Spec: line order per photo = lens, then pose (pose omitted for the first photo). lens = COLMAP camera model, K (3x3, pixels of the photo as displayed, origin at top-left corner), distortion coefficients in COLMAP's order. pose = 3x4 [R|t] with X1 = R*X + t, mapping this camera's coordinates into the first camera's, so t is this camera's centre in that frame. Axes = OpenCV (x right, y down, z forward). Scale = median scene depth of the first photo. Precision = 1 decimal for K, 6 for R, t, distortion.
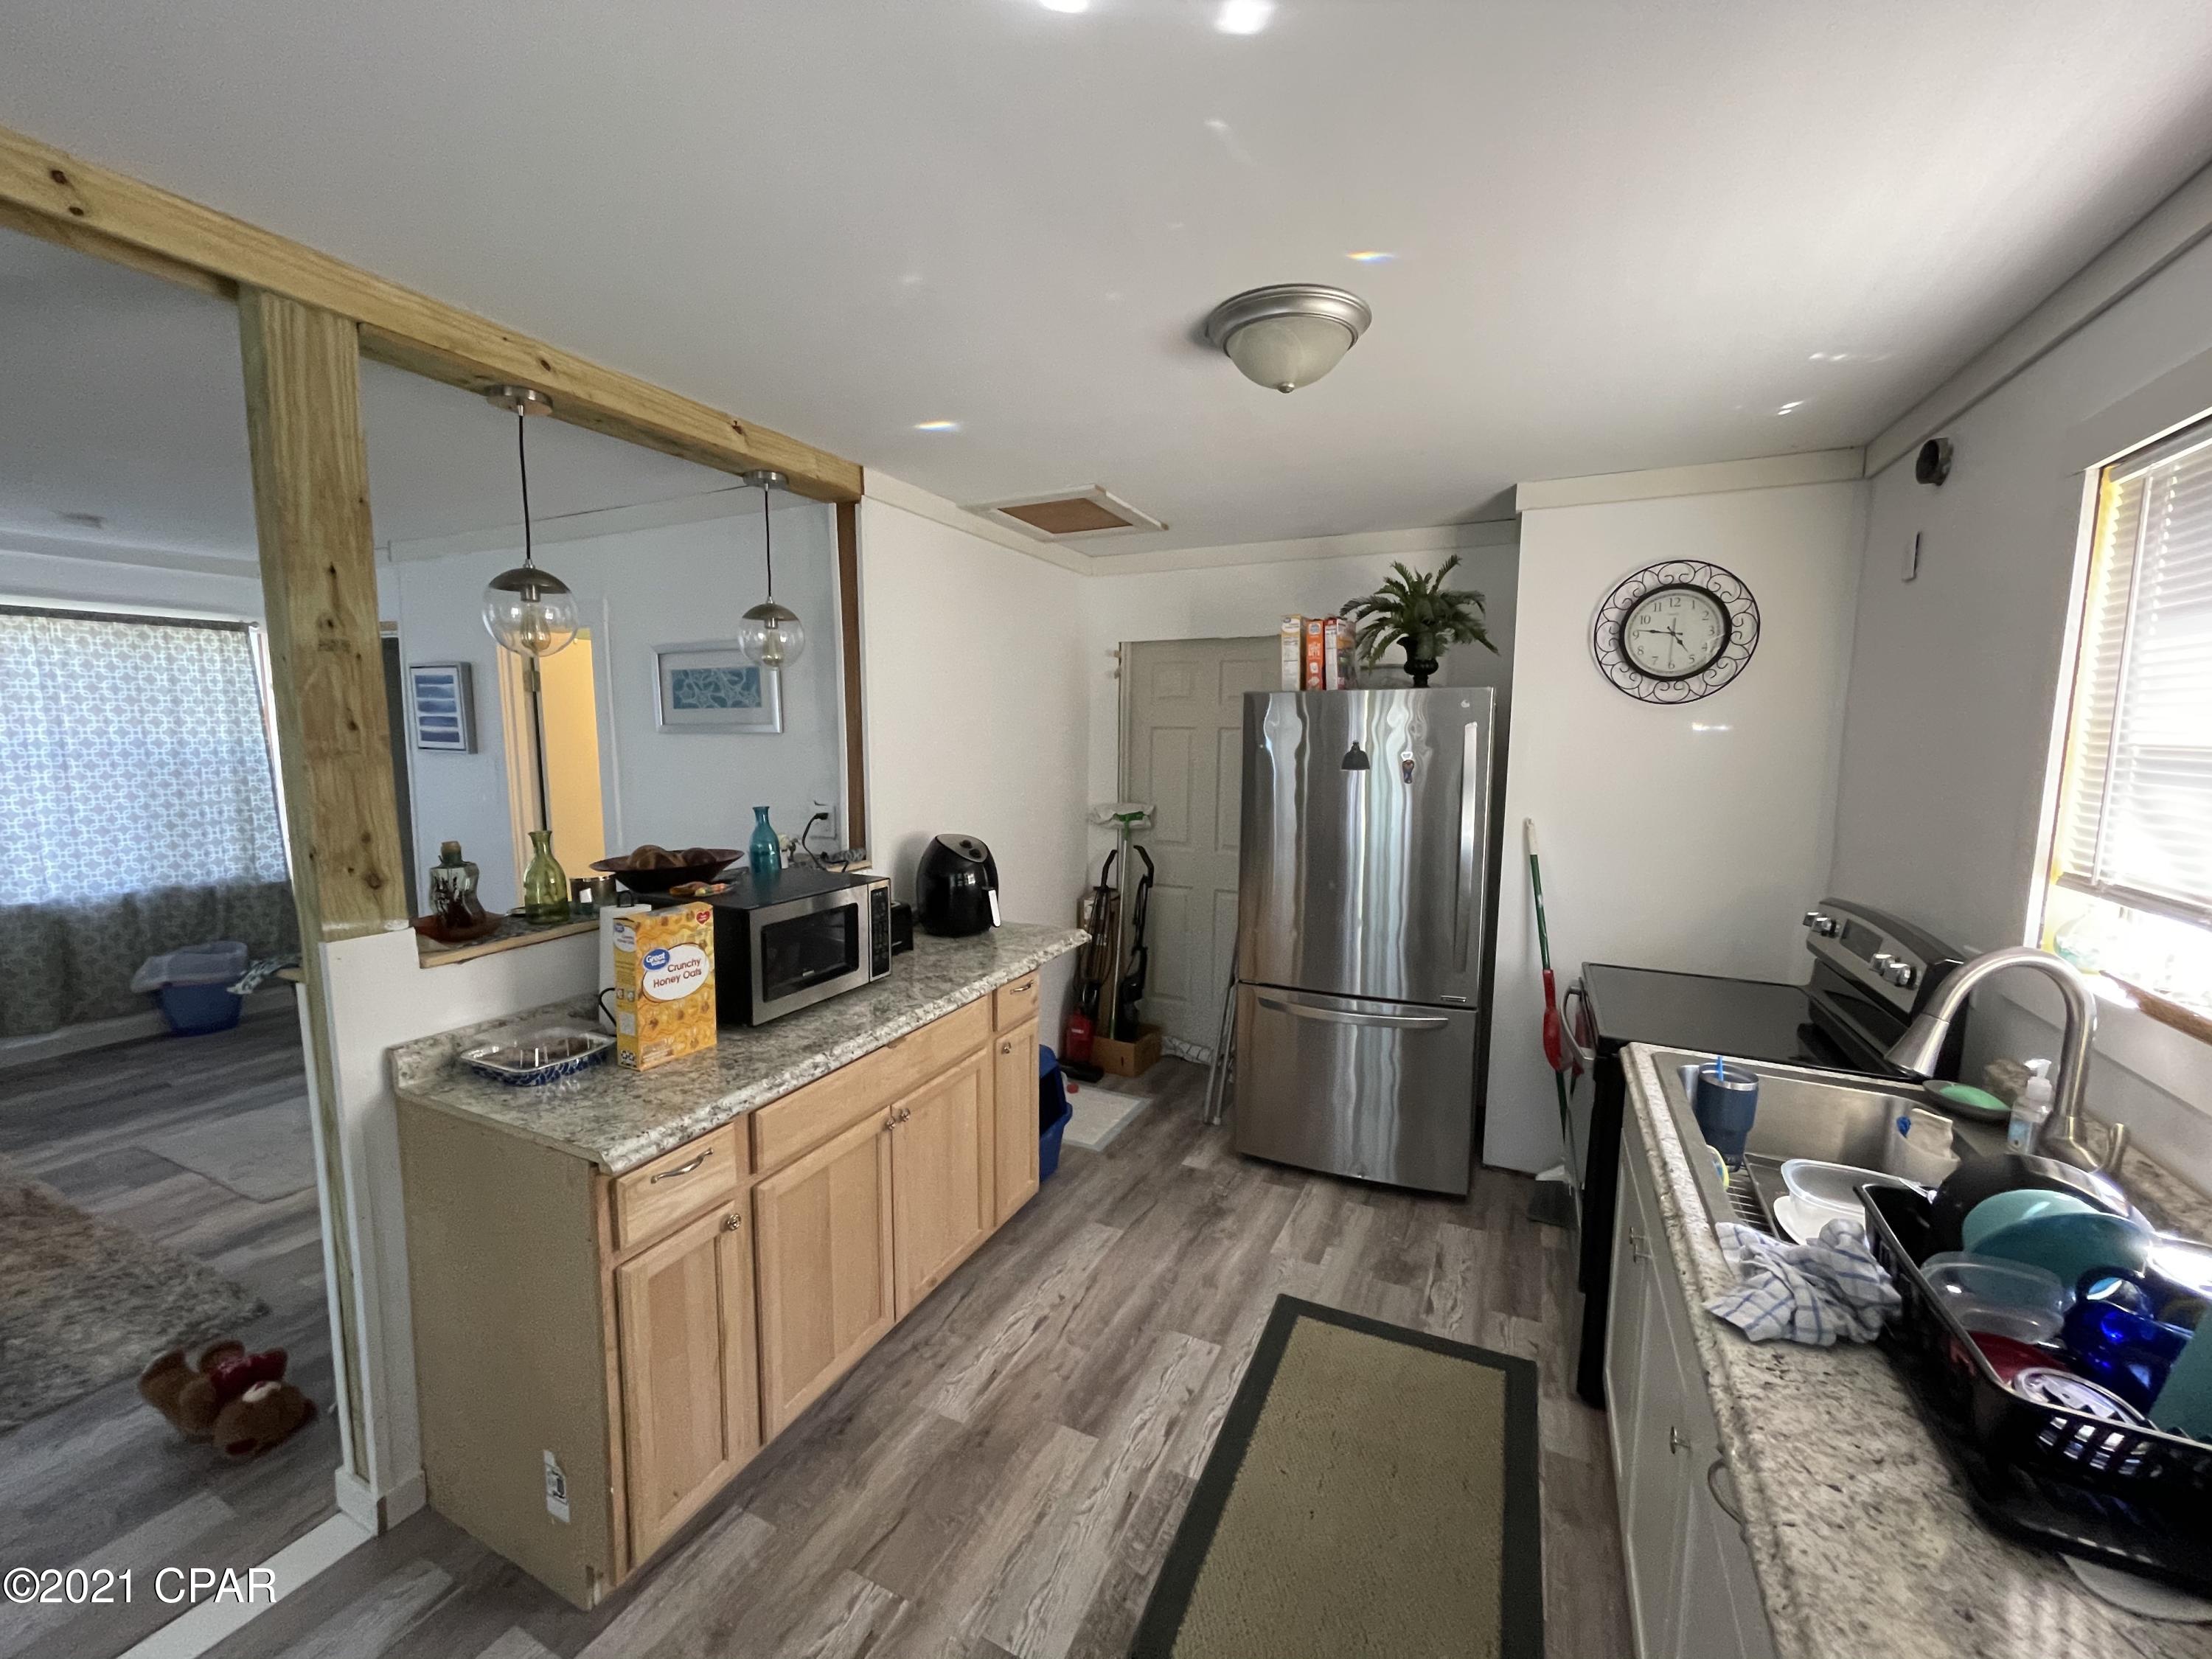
lens RADIAL K [[889.6, 0, 1098.0], [0, 889.6, 834.7], [0, 0, 1]] dist [-0.002739, 0.000820]
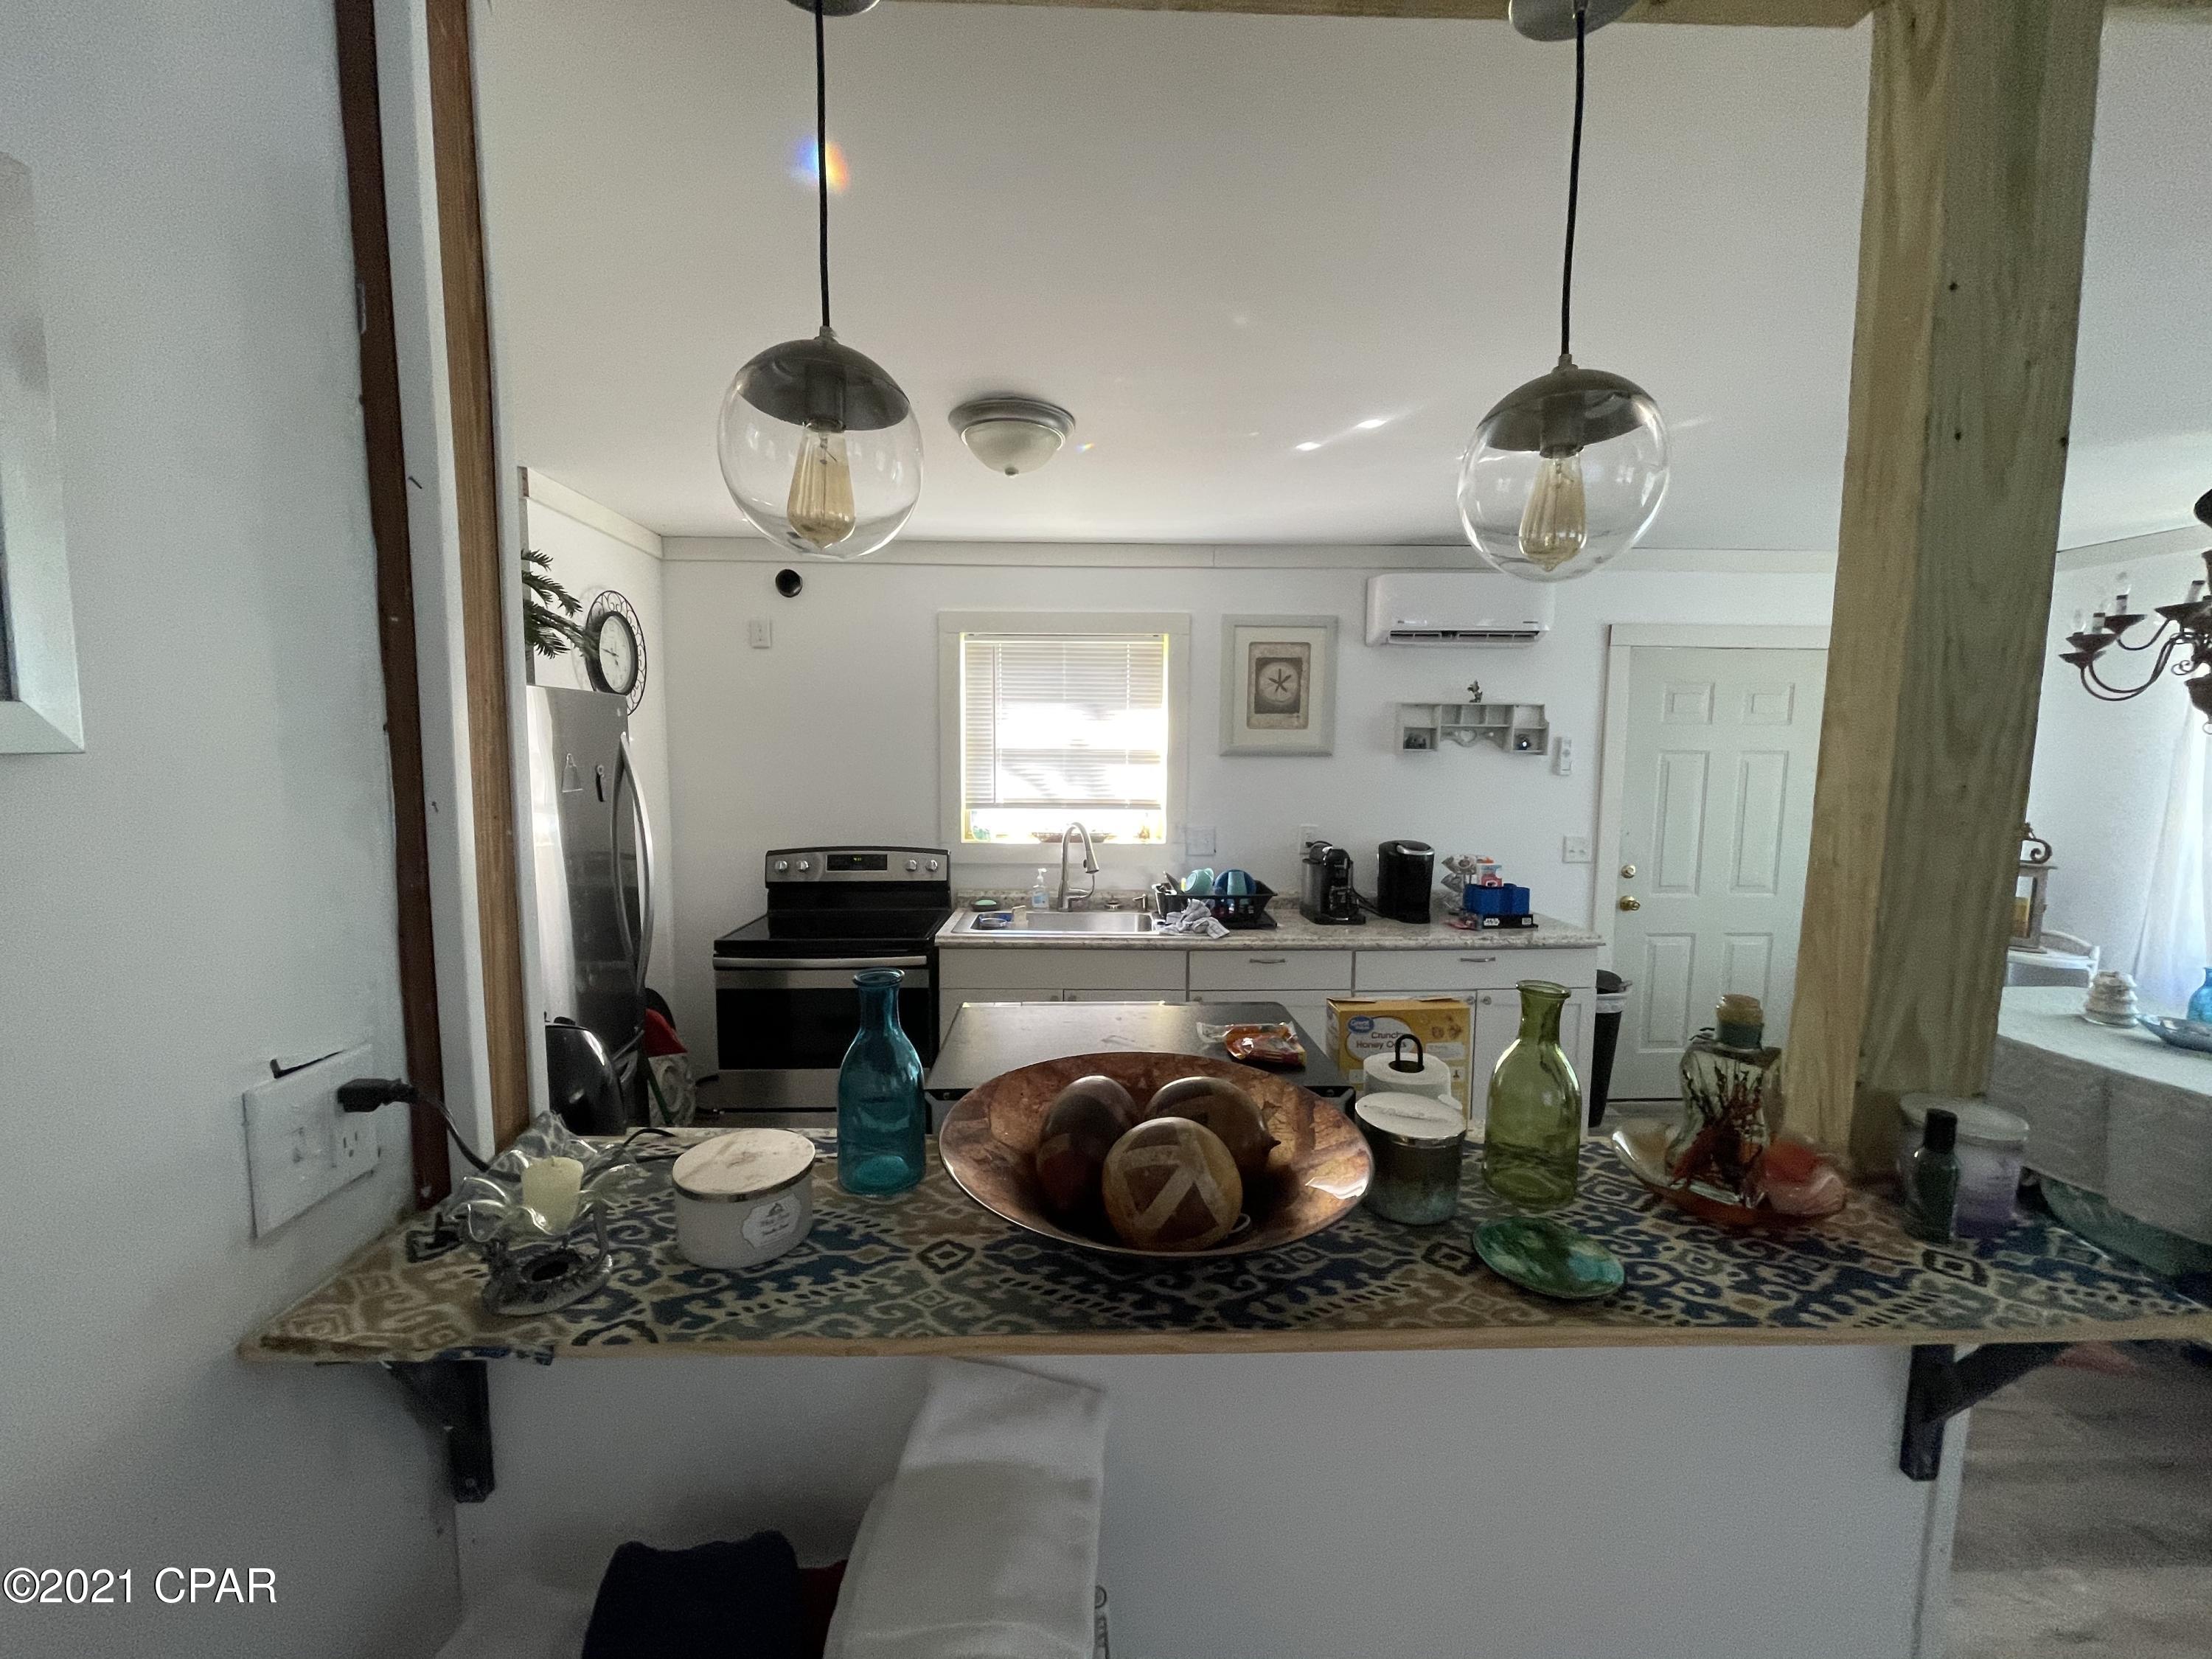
lens RADIAL K [[889.6, 0, 1097.2], [0, 889.6, 833.2], [0, 0, 1]] dist [-0.002739, 0.000820]
pose [[-0.460177, -0.092620, 0.882983, -0.723725], [0.096314, 0.983466, 0.153355, -0.130305], [-0.882587, 0.155614, -0.443648, 1.099597]]
